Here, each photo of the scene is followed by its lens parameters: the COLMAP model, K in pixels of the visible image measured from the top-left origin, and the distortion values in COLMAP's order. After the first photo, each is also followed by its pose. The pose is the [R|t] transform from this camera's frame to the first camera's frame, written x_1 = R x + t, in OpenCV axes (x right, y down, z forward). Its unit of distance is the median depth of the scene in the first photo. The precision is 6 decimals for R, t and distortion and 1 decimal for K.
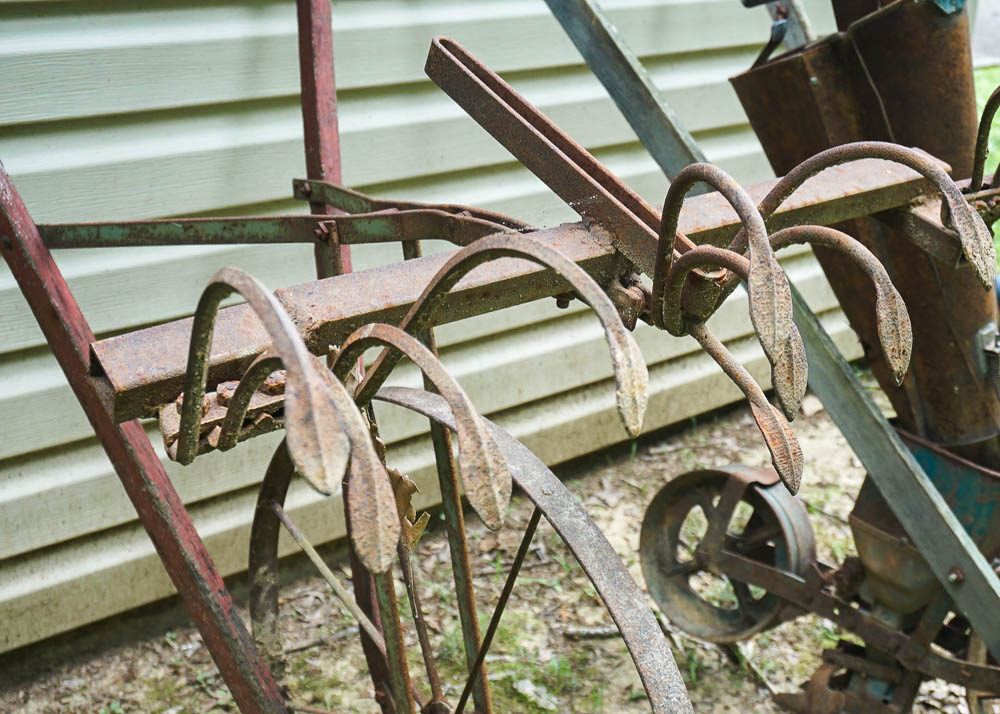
lens RADIAL K [[1376.9, 0, 499.2], [0, 1376.9, 355.1], [0, 0, 1]] dist [-0.045485, 0.000000]
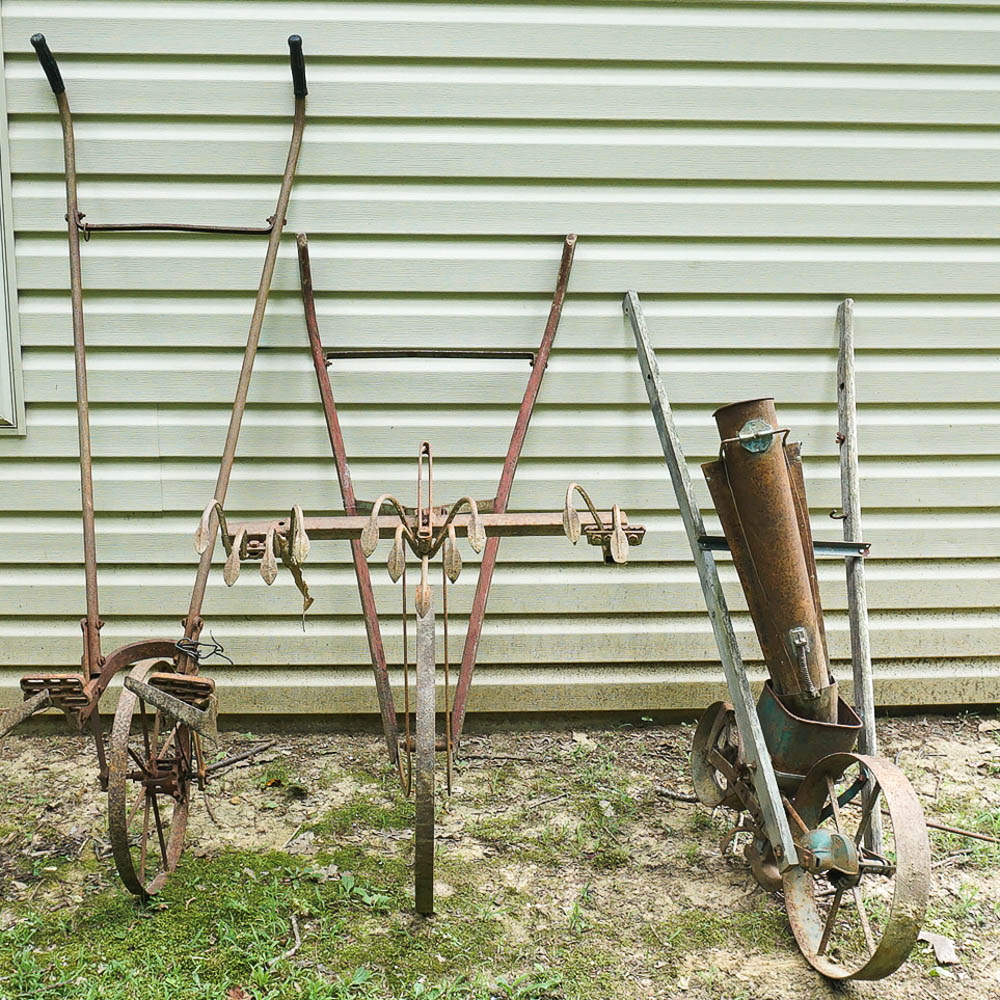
lens RADIAL K [[1313.0, 0, 499.7], [0, 1313.0, 502.7], [0, 0, 1]] dist [-0.037135, 0.000000]
pose [[0.821856, 0.130275, -0.554601, 0.798823], [-0.200899, 0.977238, -0.068157, 0.009857], [0.533098, 0.167434, 0.829321, -0.516579]]
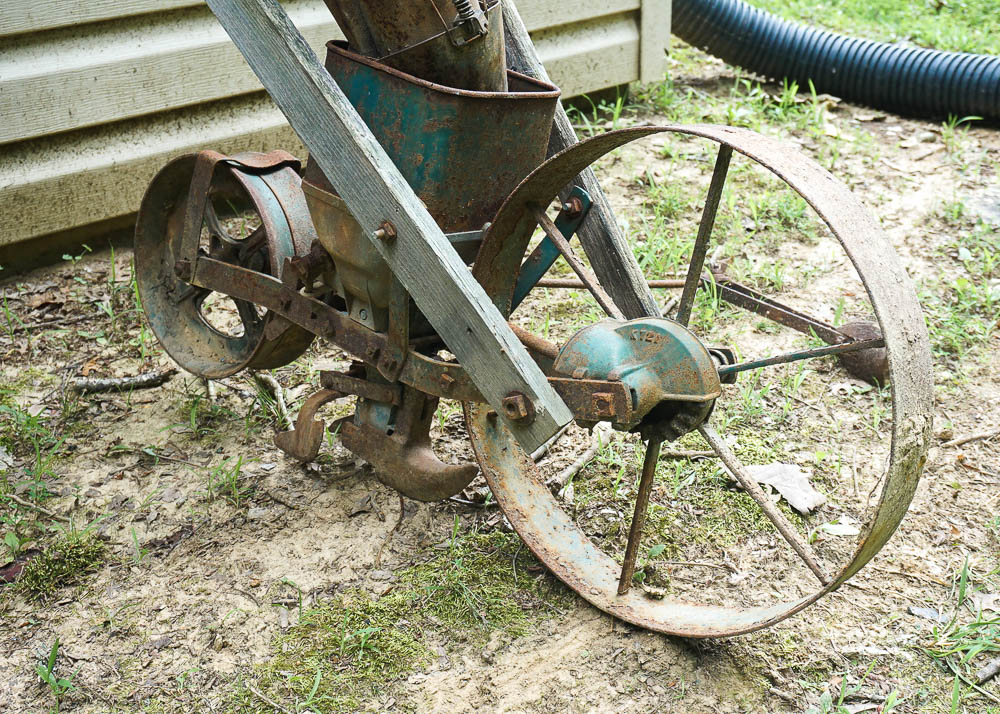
lens RADIAL K [[1272.9, 0, 501.8], [0, 1272.9, 356.8], [0, 0, 1]] dist [-0.011285, 0.000000]
pose [[0.998373, -0.056205, 0.009566, 0.322298], [0.054956, 0.993373, 0.100947, 0.136155], [-0.015177, -0.100257, 0.994846, 0.282517]]
